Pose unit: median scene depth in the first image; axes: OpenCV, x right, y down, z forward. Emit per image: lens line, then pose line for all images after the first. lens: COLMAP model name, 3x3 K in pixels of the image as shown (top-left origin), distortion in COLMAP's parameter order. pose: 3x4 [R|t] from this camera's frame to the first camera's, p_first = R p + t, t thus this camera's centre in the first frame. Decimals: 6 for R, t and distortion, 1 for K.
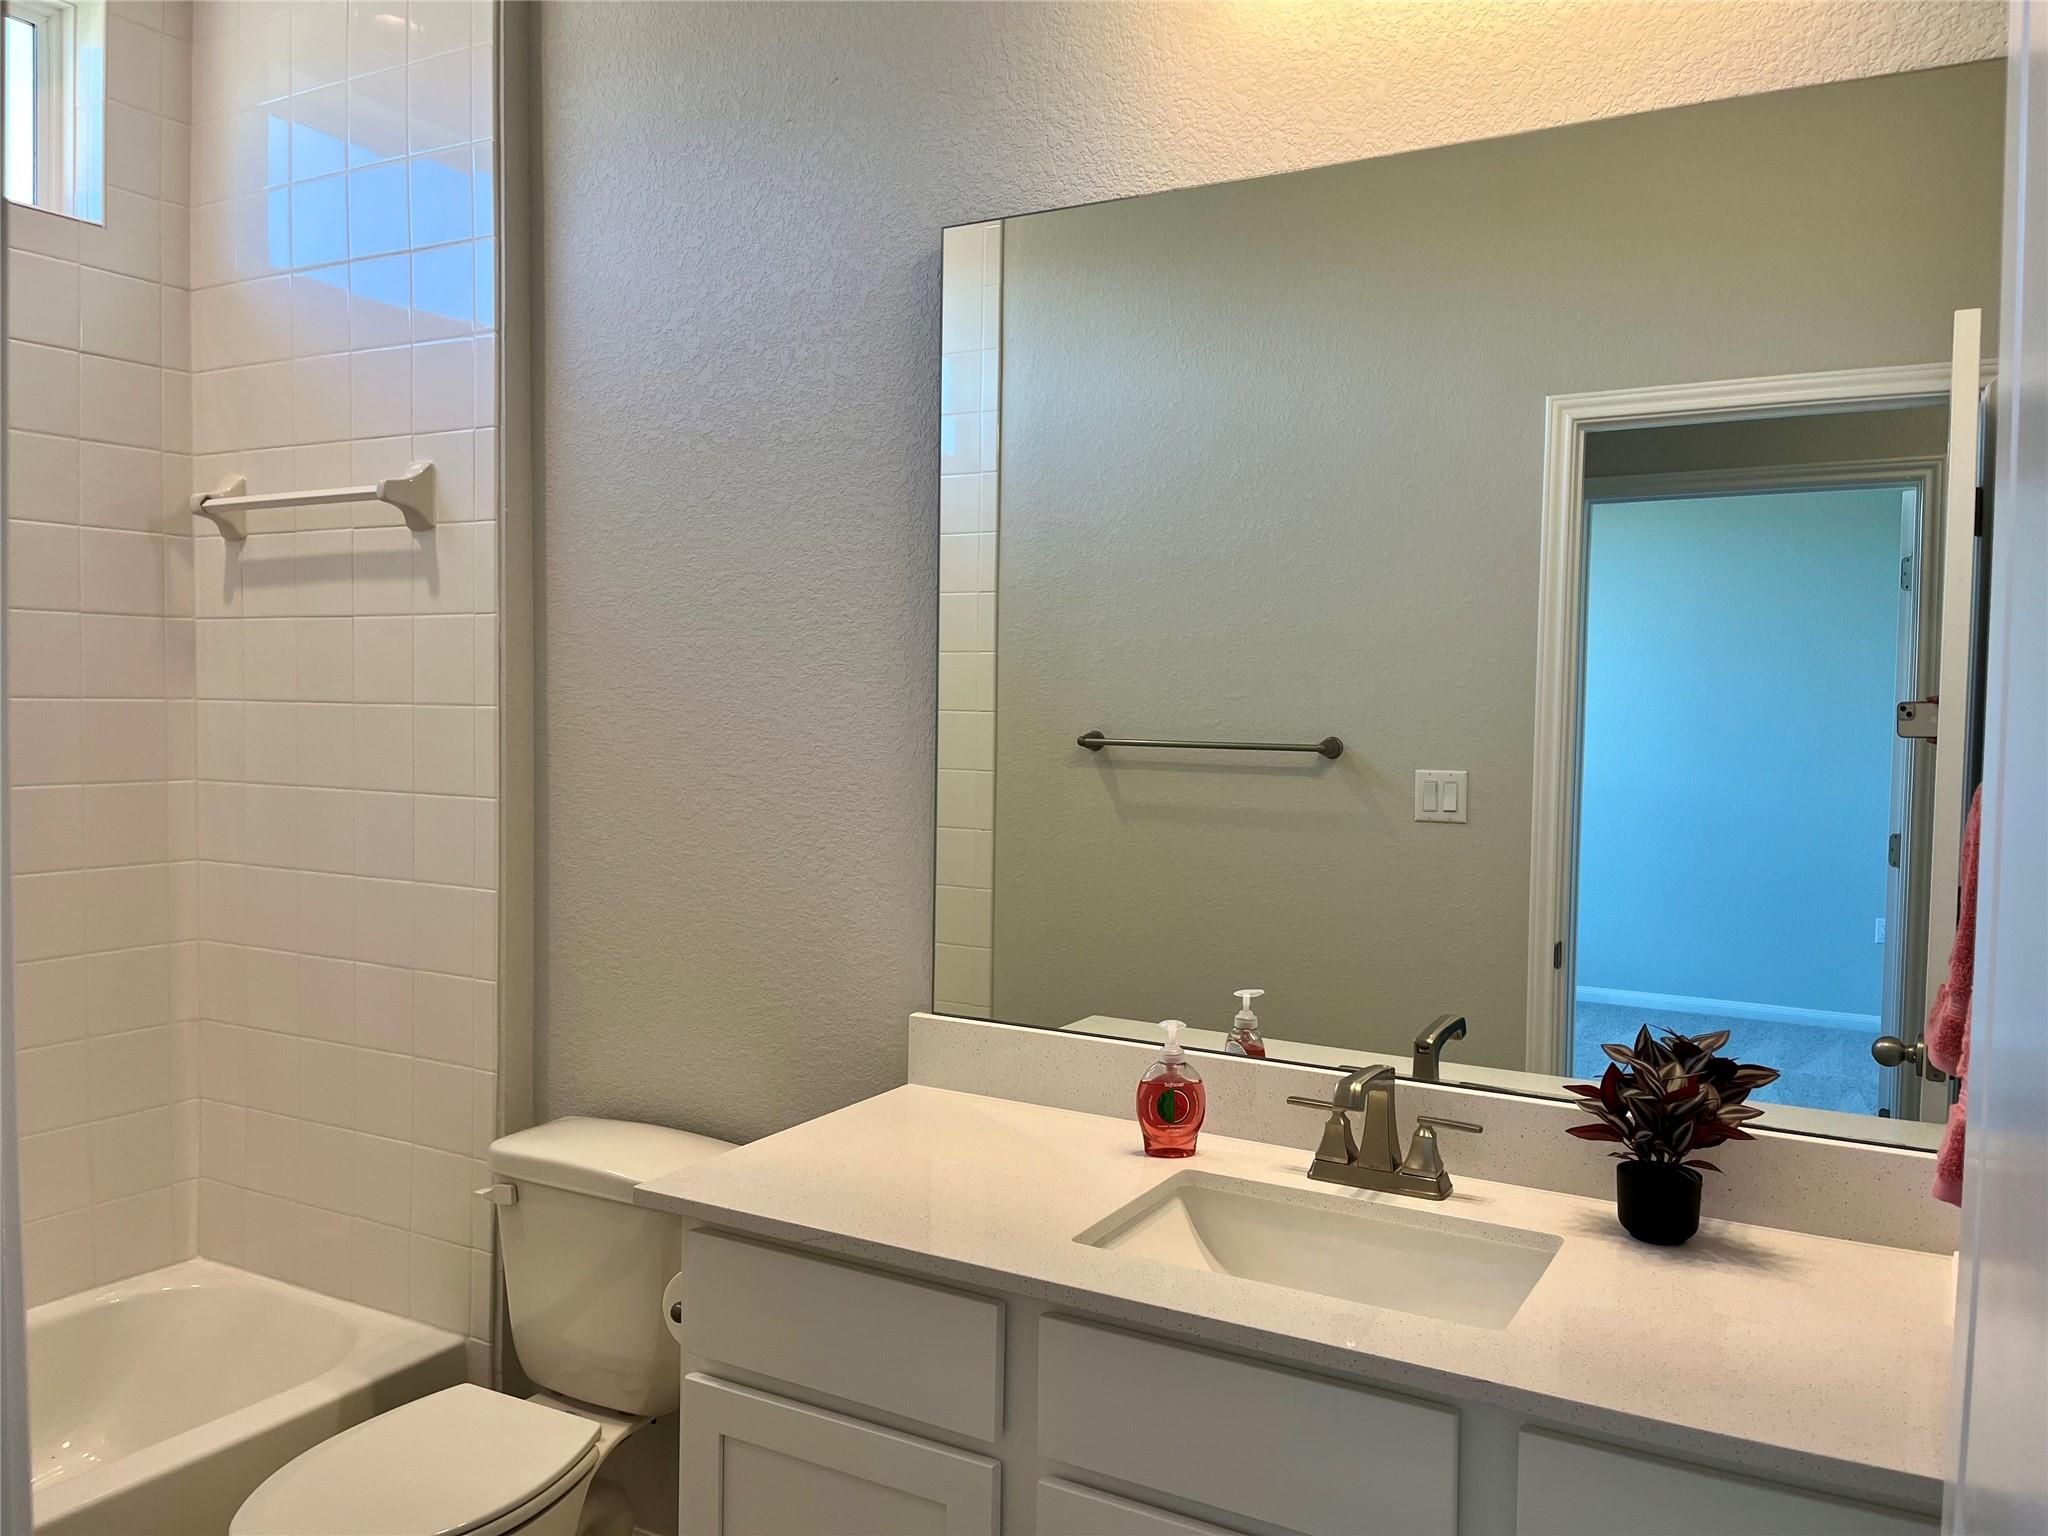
lens RADIAL K [[1537.7, 0, 1038.8], [0, 1537.7, 772.5], [0, 0, 1]] dist [0.088295, -0.115867]
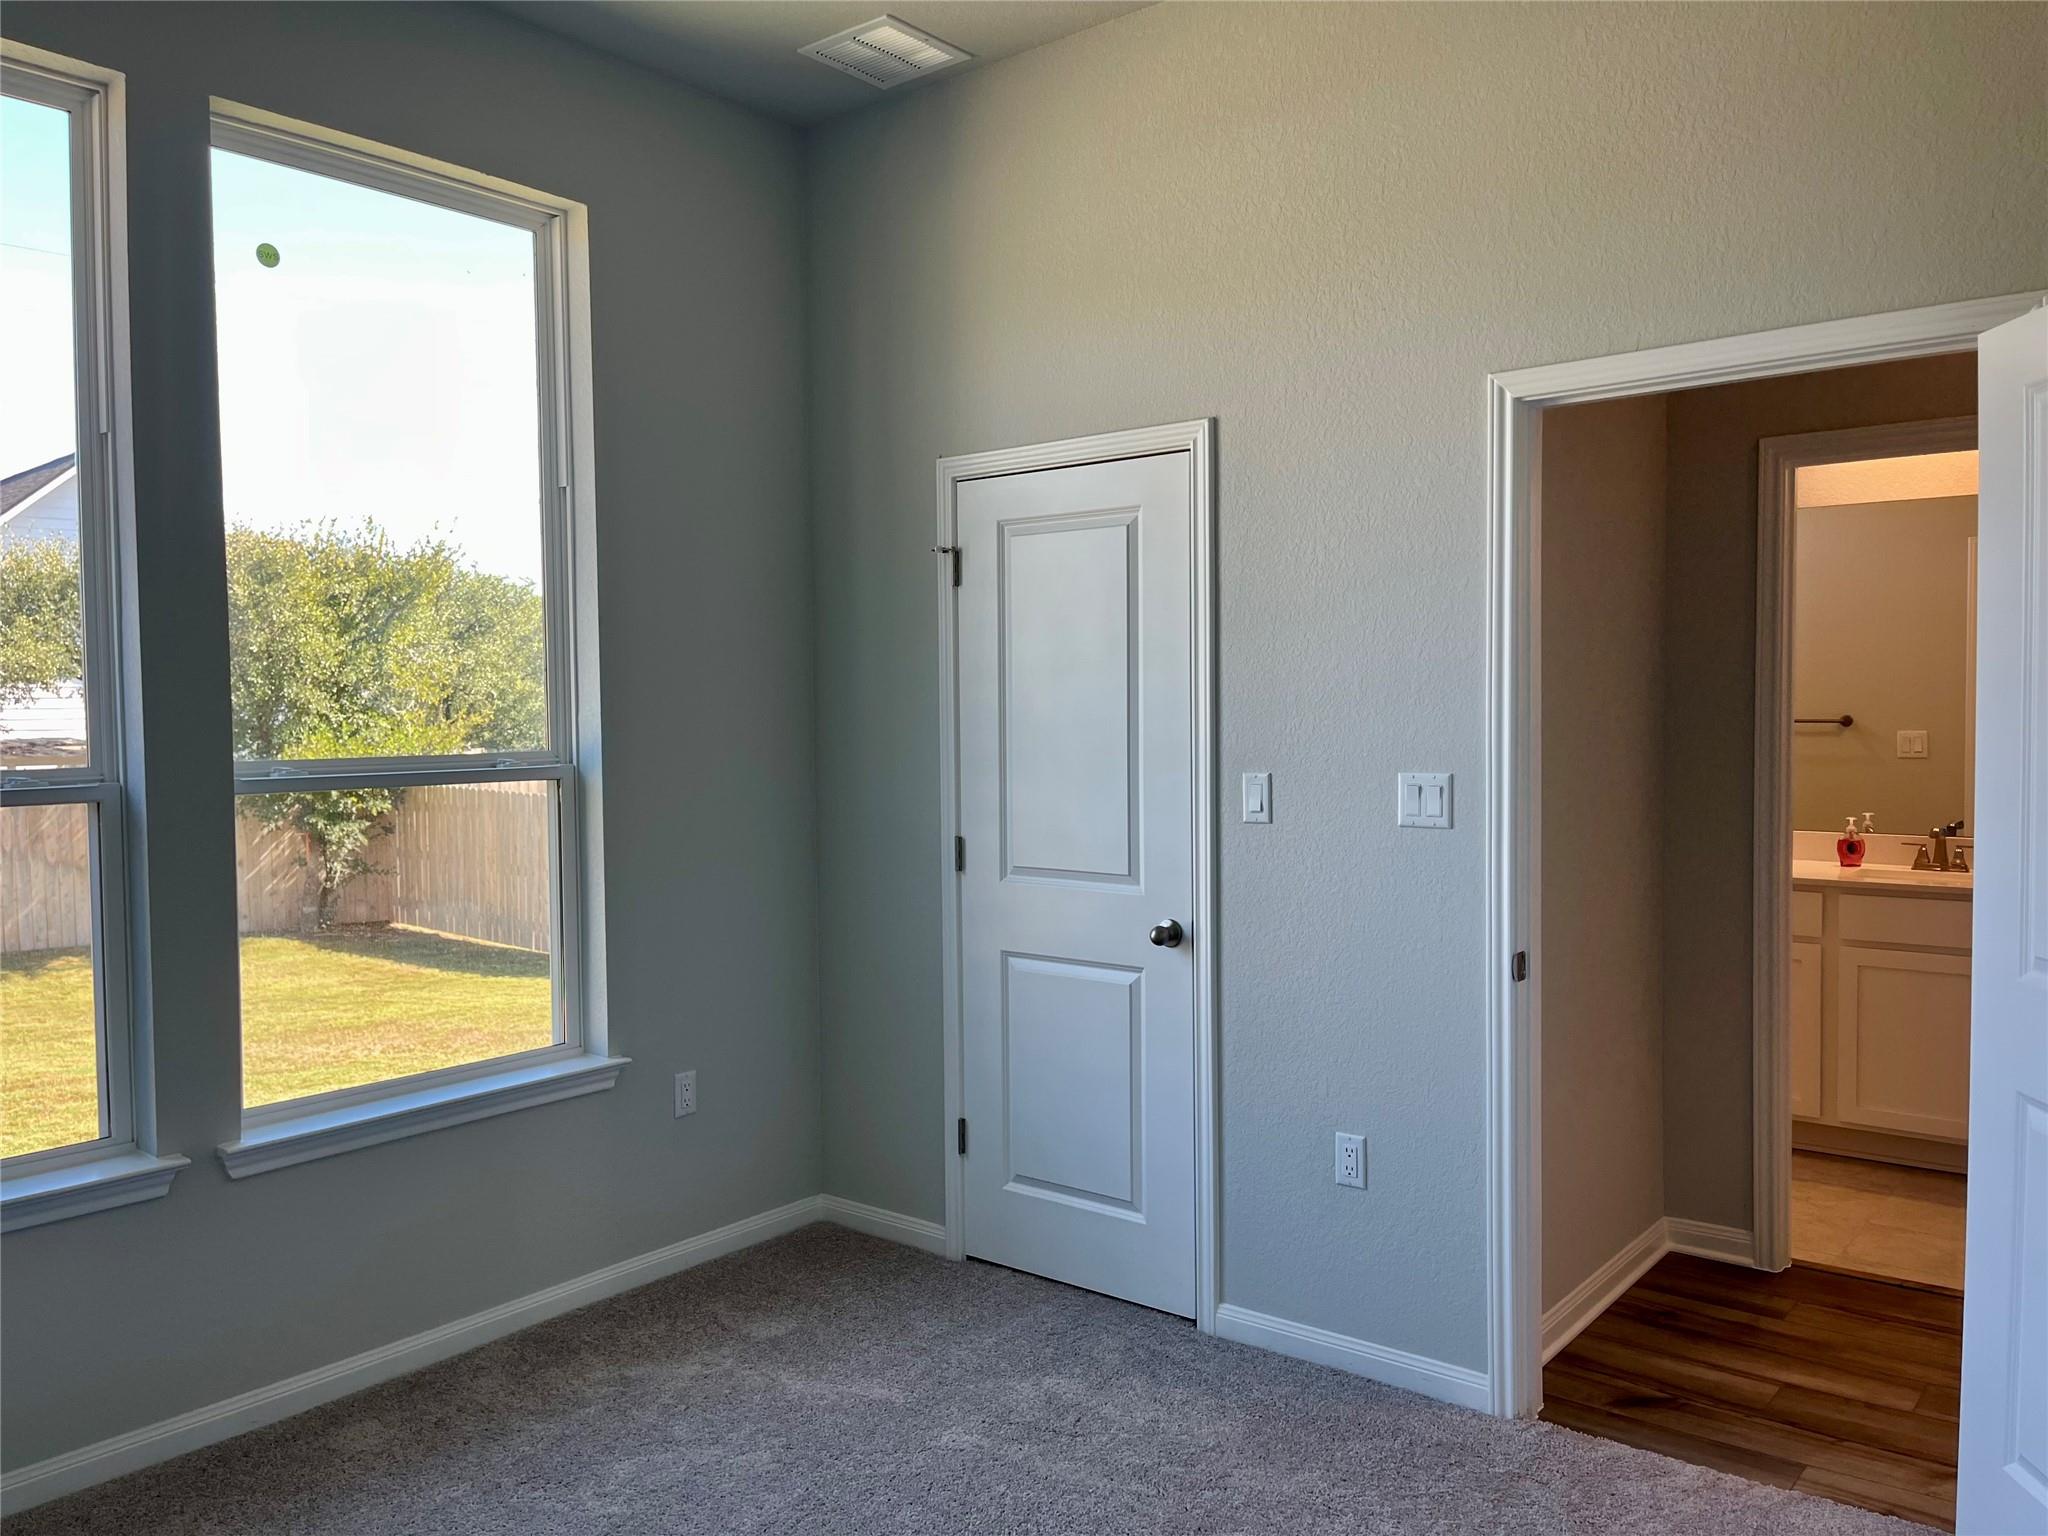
lens RADIAL K [[1537.7, 0, 1038.8], [0, 1537.7, 772.5], [0, 0, 1]] dist [0.088295, -0.115867]
pose [[0.985336, -0.017287, -0.169747, -0.482718], [0.017760, 0.999841, 0.001273, 0.028742], [0.169698, -0.004269, 0.985487, -1.105770]]
